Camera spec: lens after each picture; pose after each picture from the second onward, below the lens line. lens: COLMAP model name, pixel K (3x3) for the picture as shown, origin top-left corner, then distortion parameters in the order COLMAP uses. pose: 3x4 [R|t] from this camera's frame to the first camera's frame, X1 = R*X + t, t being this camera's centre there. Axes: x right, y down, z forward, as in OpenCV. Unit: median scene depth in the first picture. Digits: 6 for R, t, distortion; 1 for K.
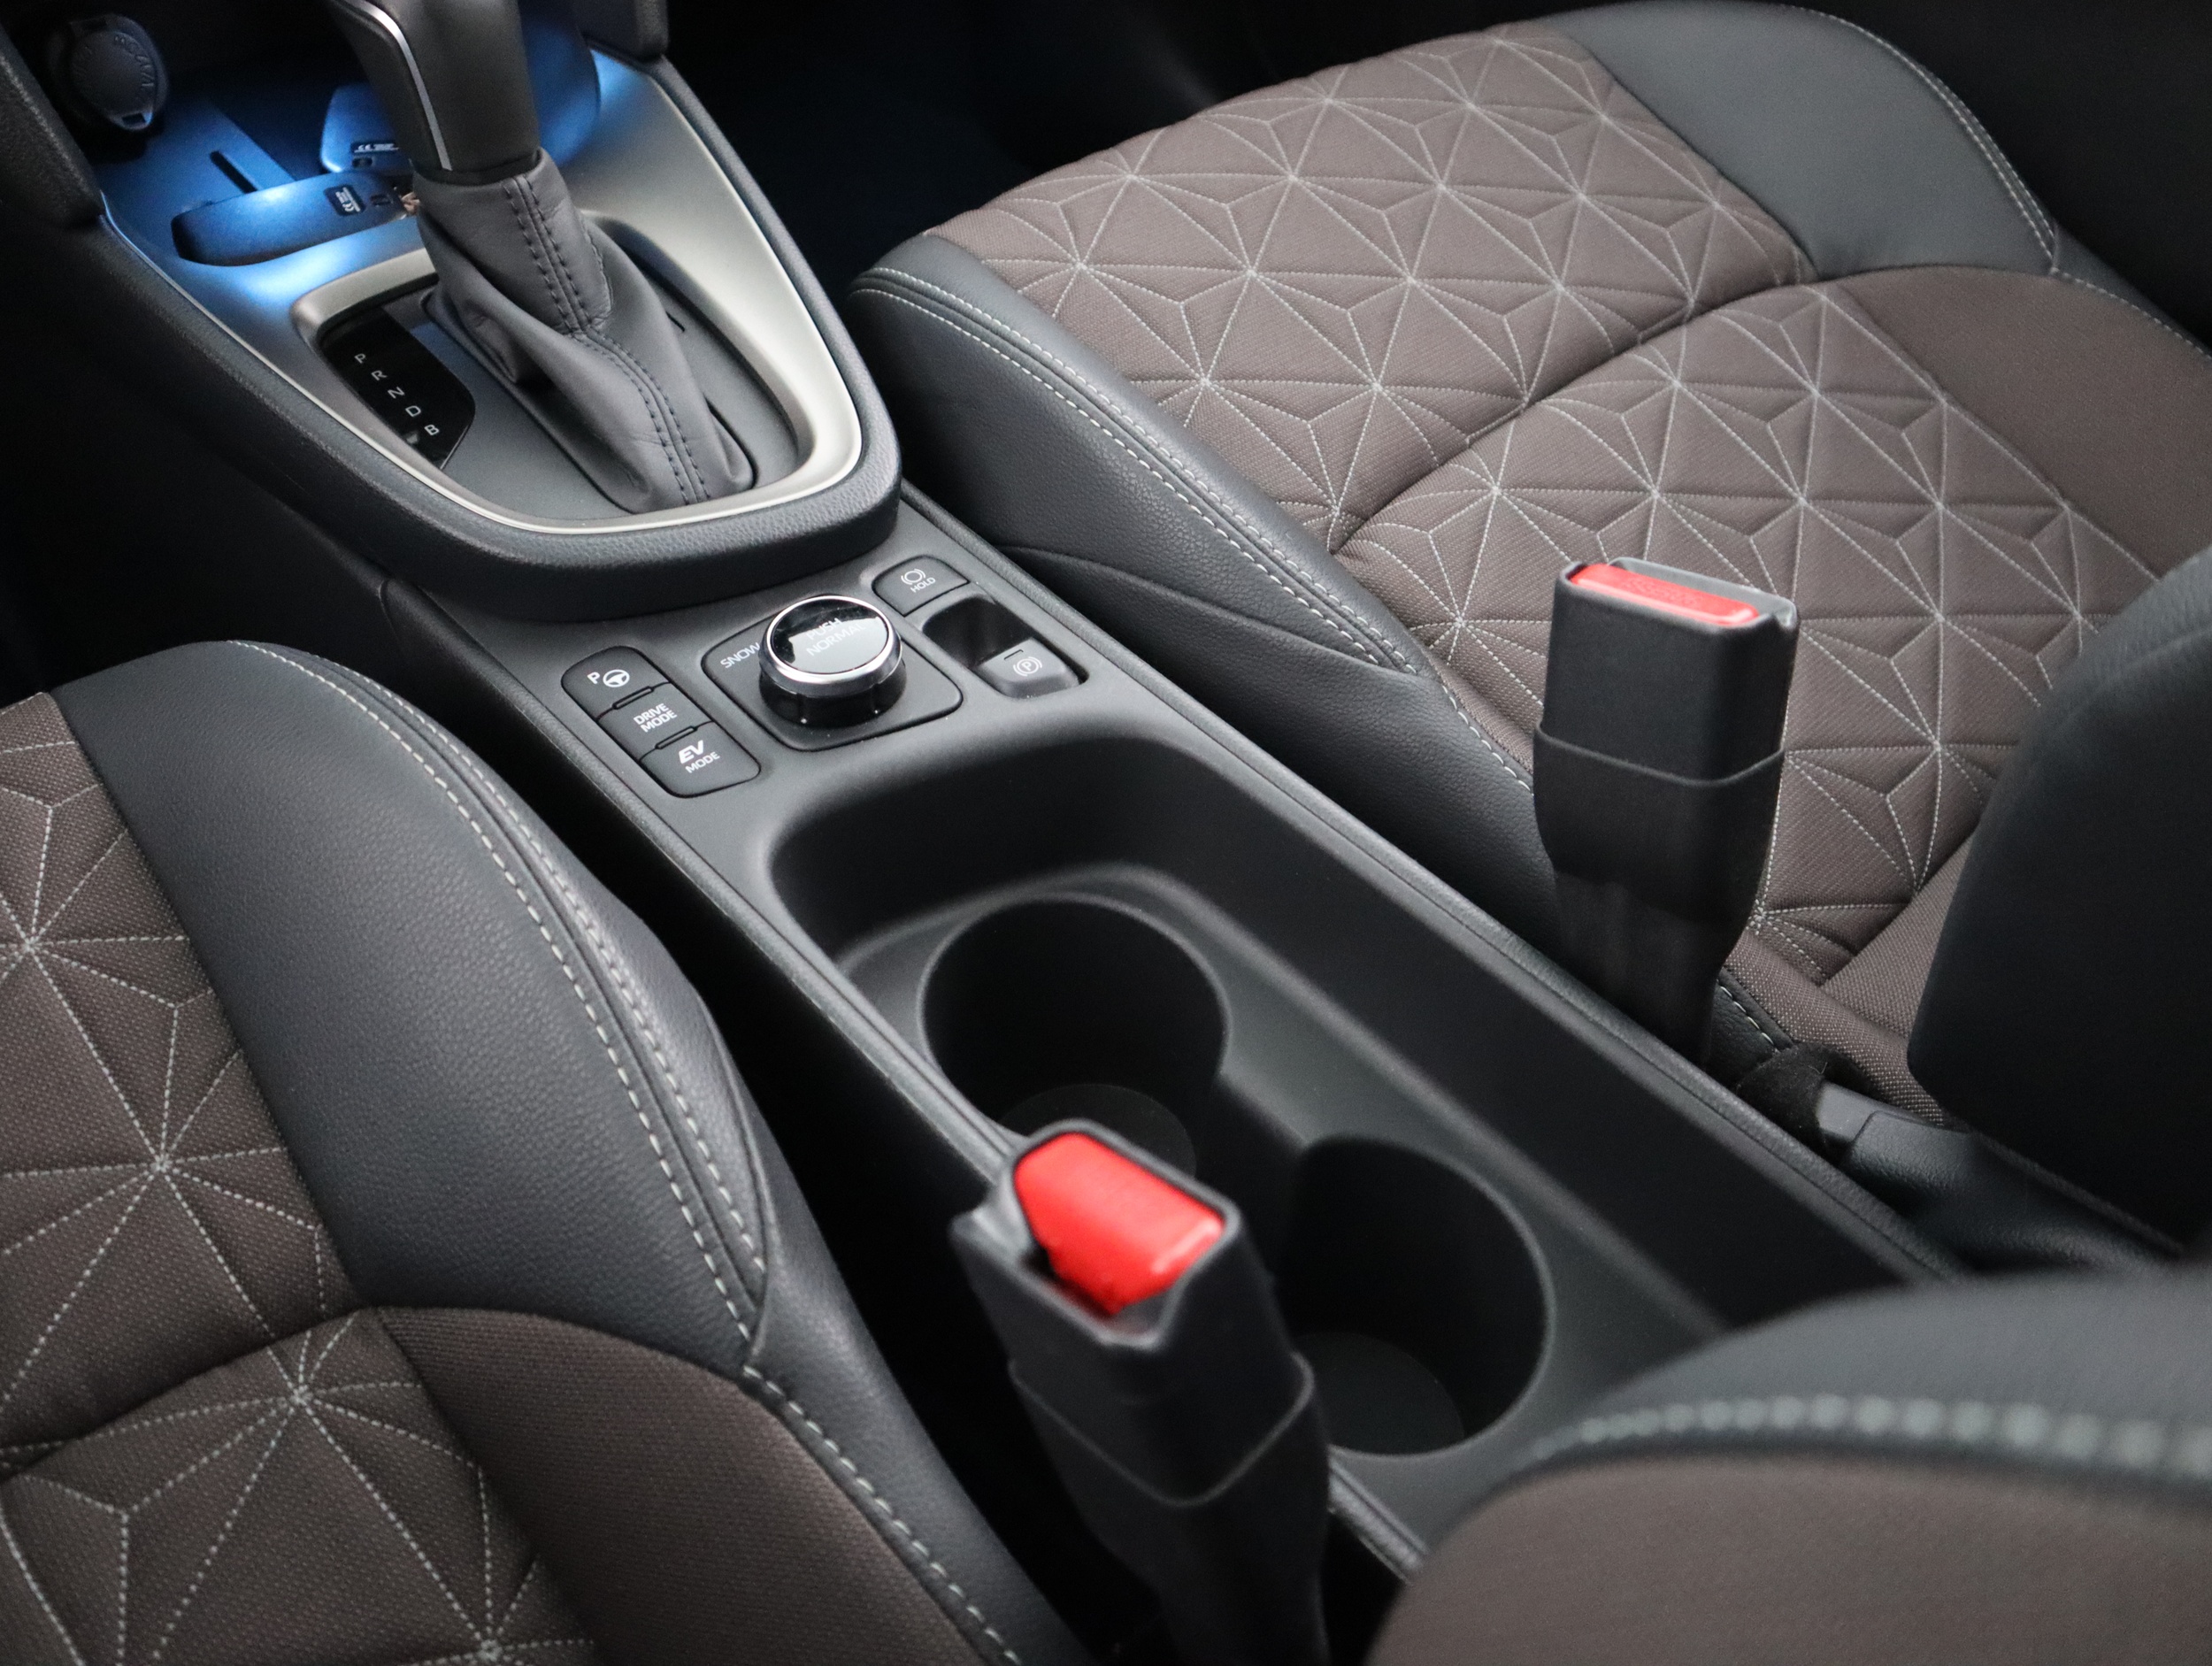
lens RADIAL K [[1662.9, 0, 1106.0], [0, 1662.9, 833.0], [0, 0, 1]] dist [-0.123139, 0.074994]
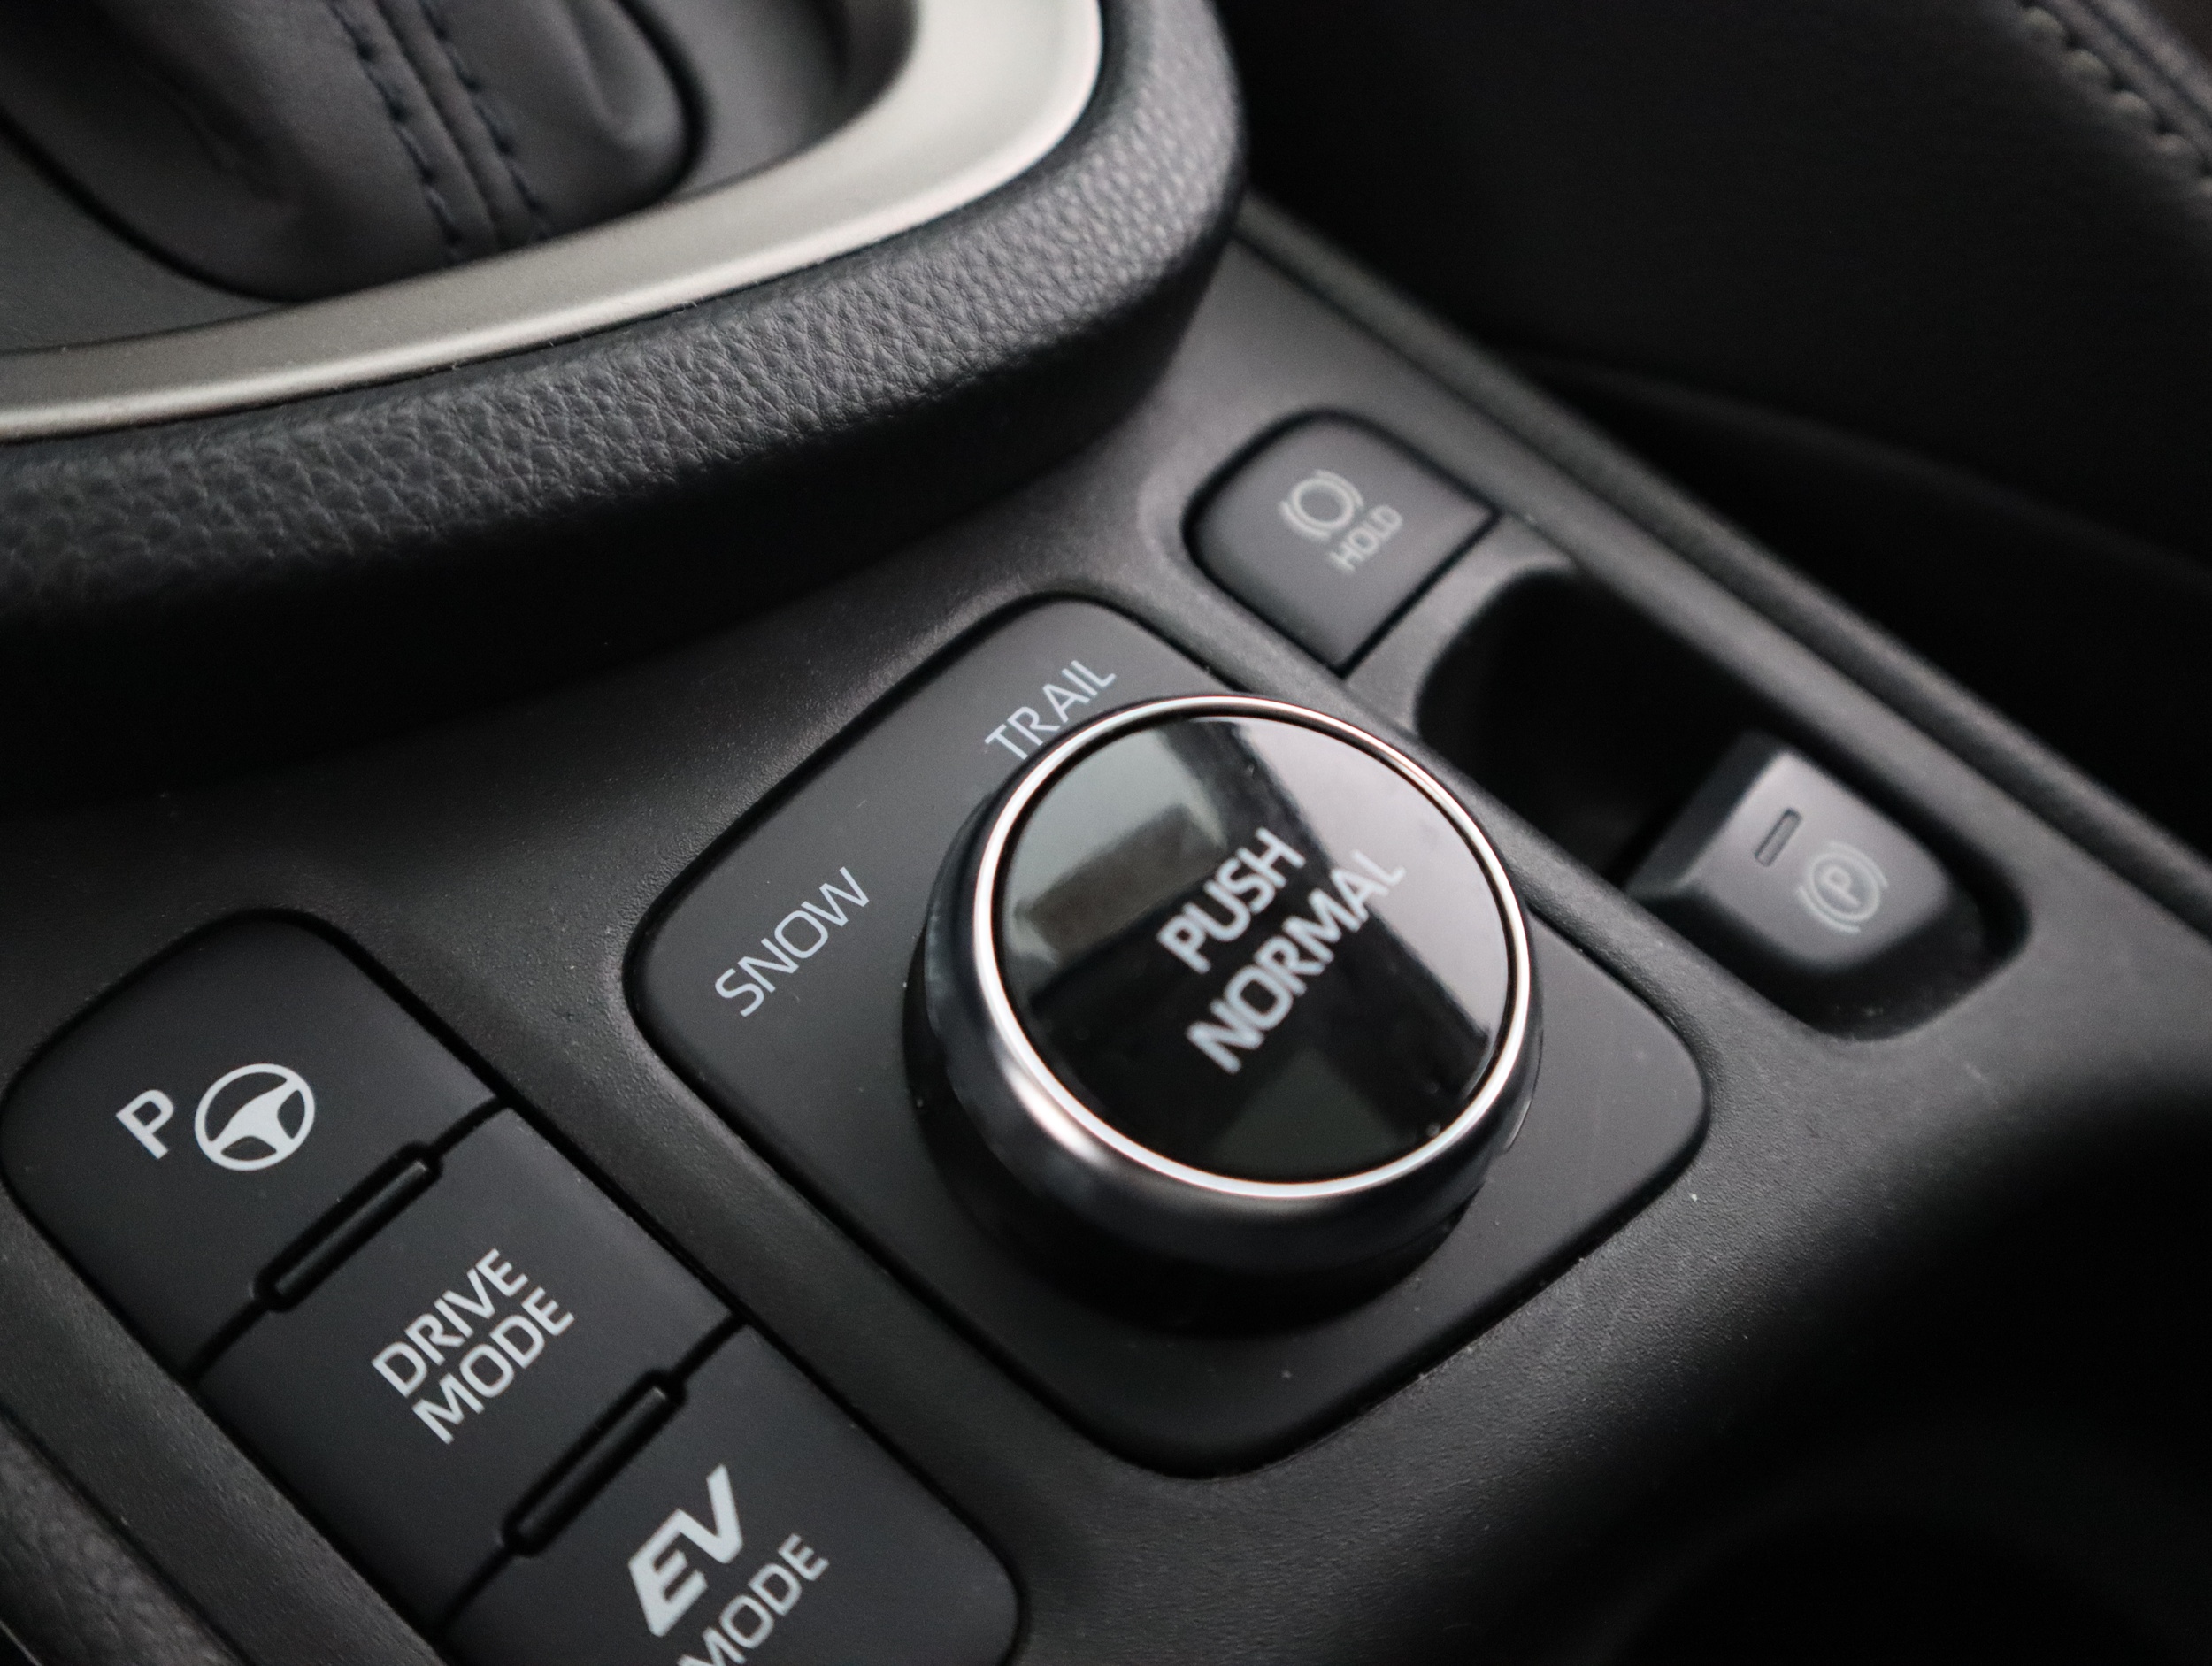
lens RADIAL K [[1662.9, 0, 1106.0], [0, 1662.9, 833.0], [0, 0, 1]] dist [-0.123139, 0.074994]
pose [[0.984496, -0.061867, 0.164131, -0.207100], [0.022870, 0.973019, 0.229588, -0.169710], [-0.173907, -0.222274, 0.959349, 0.740469]]
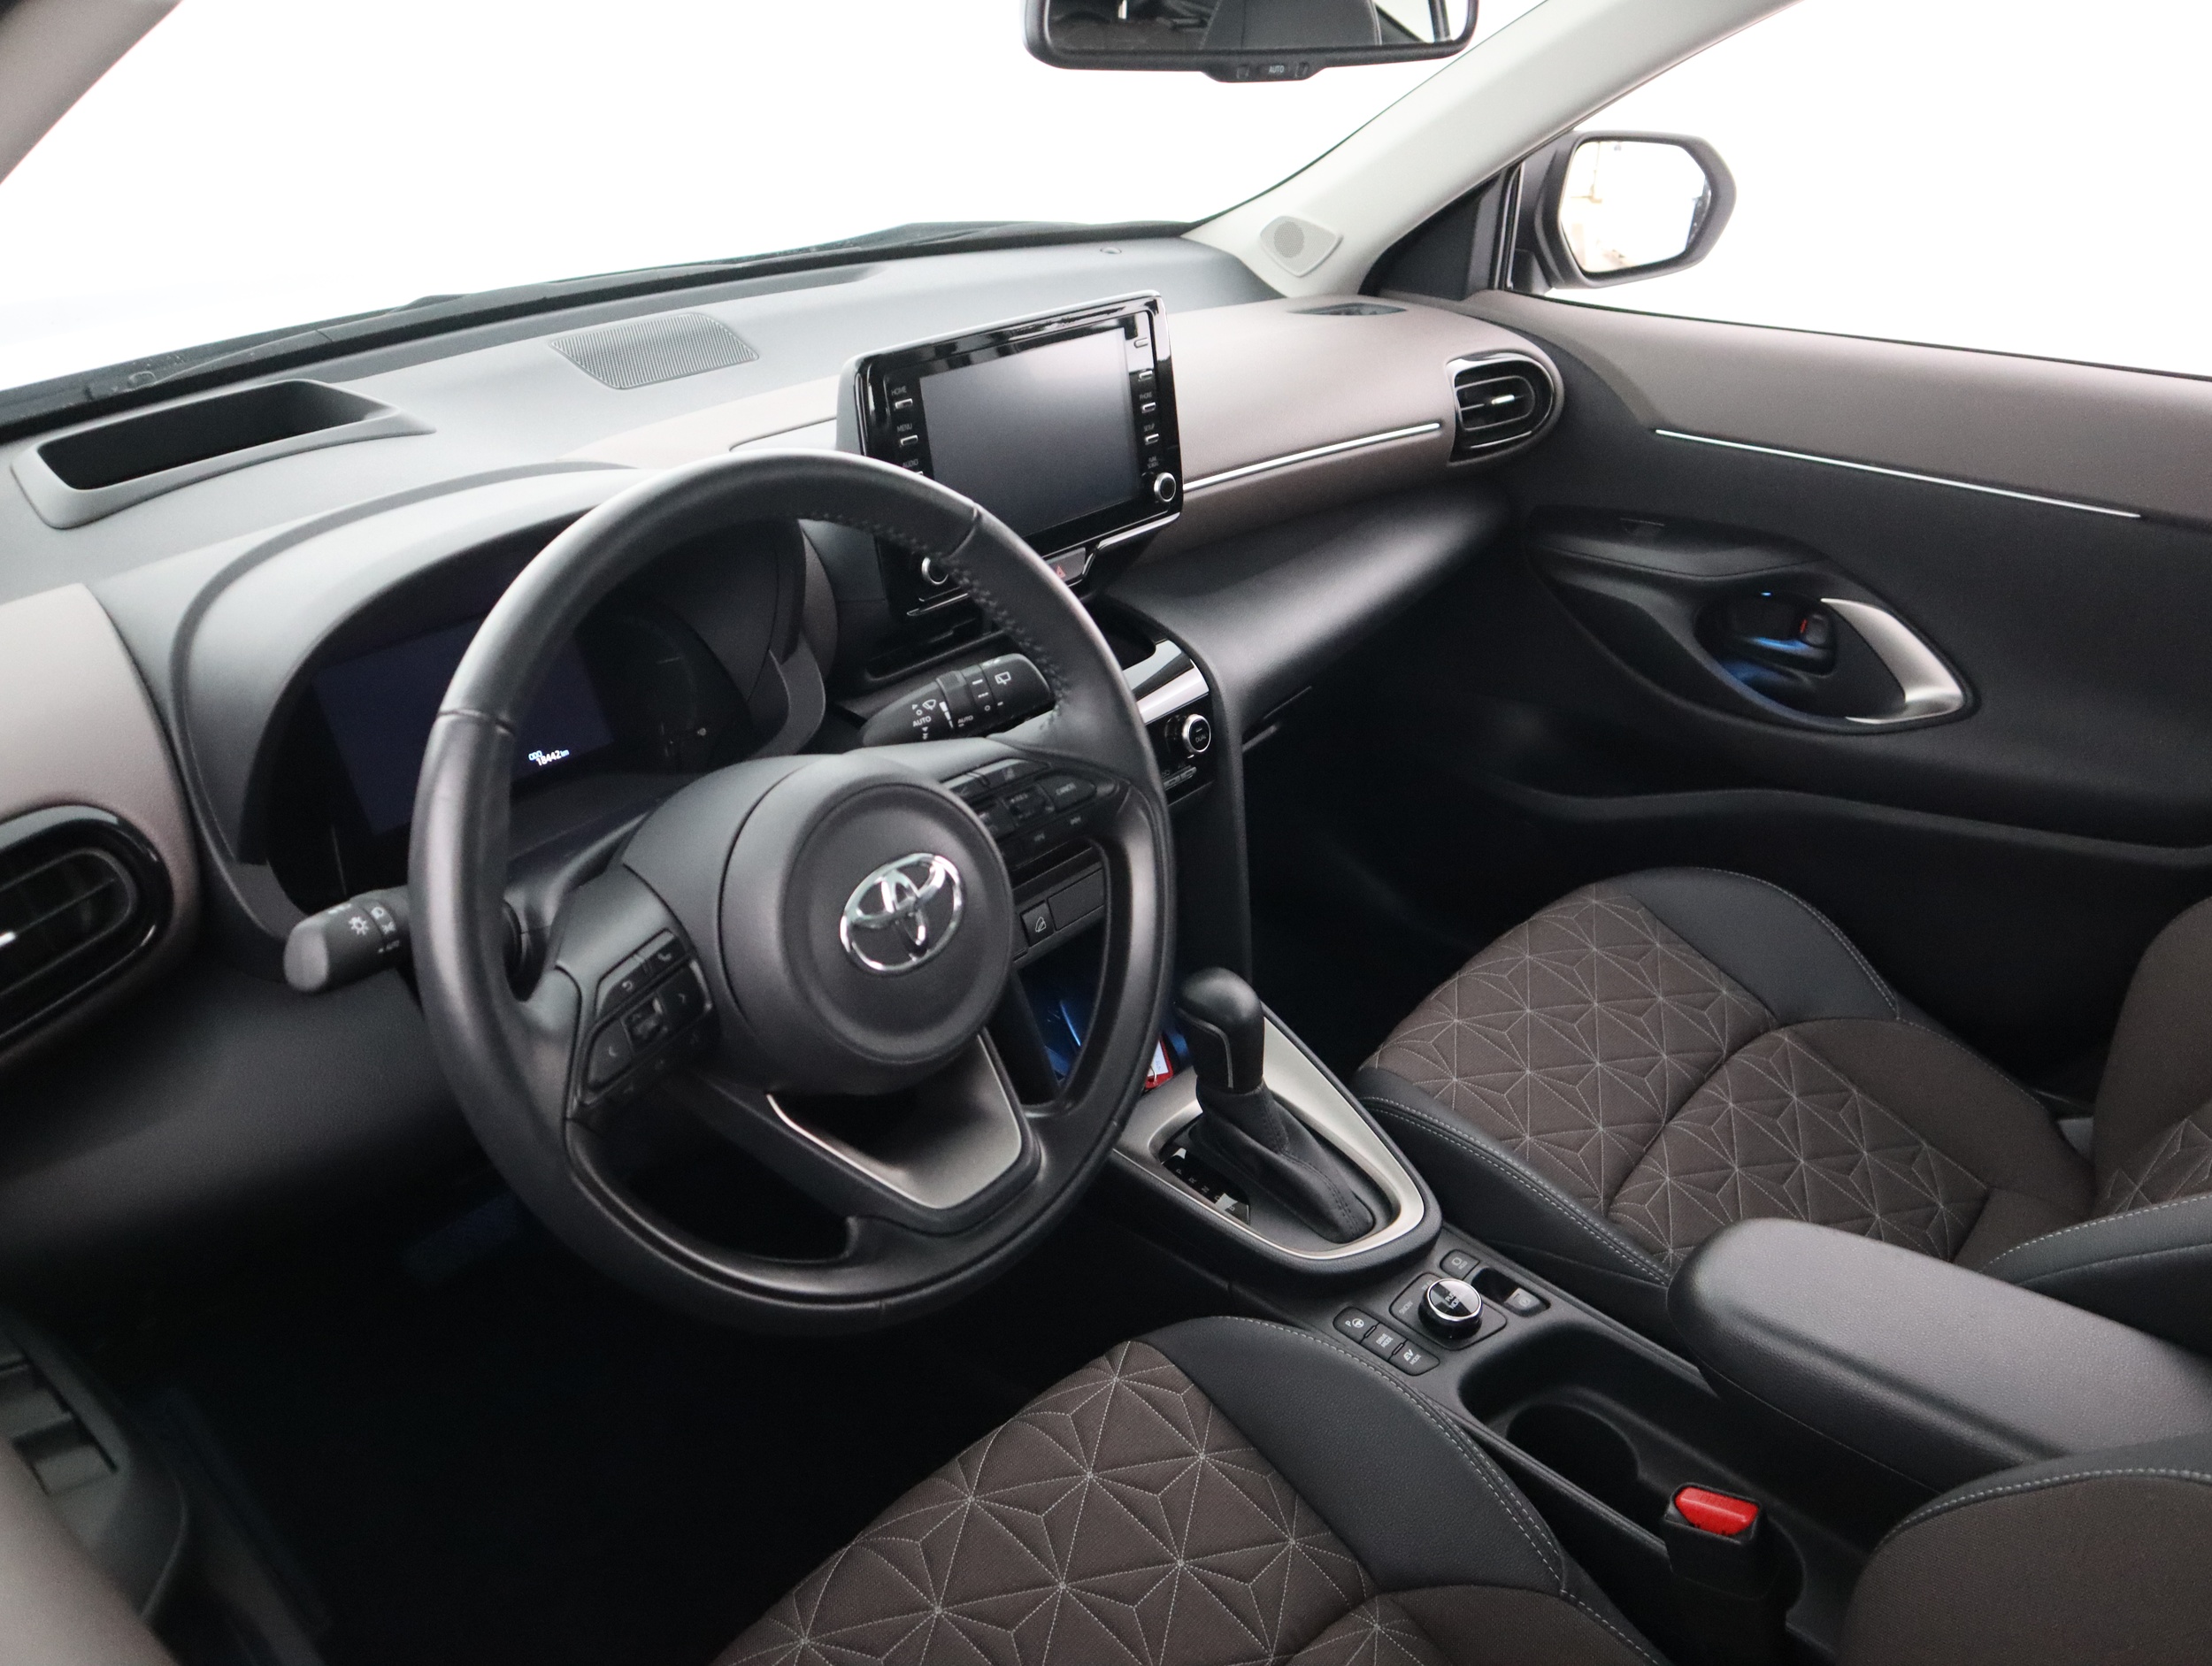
lens RADIAL K [[1662.9, 0, 1106.0], [0, 1662.9, 833.0], [0, 0, 1]] dist [-0.123139, 0.074994]
pose [[0.994092, -0.047448, 0.097623, -0.793645], [0.072225, 0.960538, -0.268607, -0.152753], [-0.081025, 0.274071, 0.958290, -1.271919]]
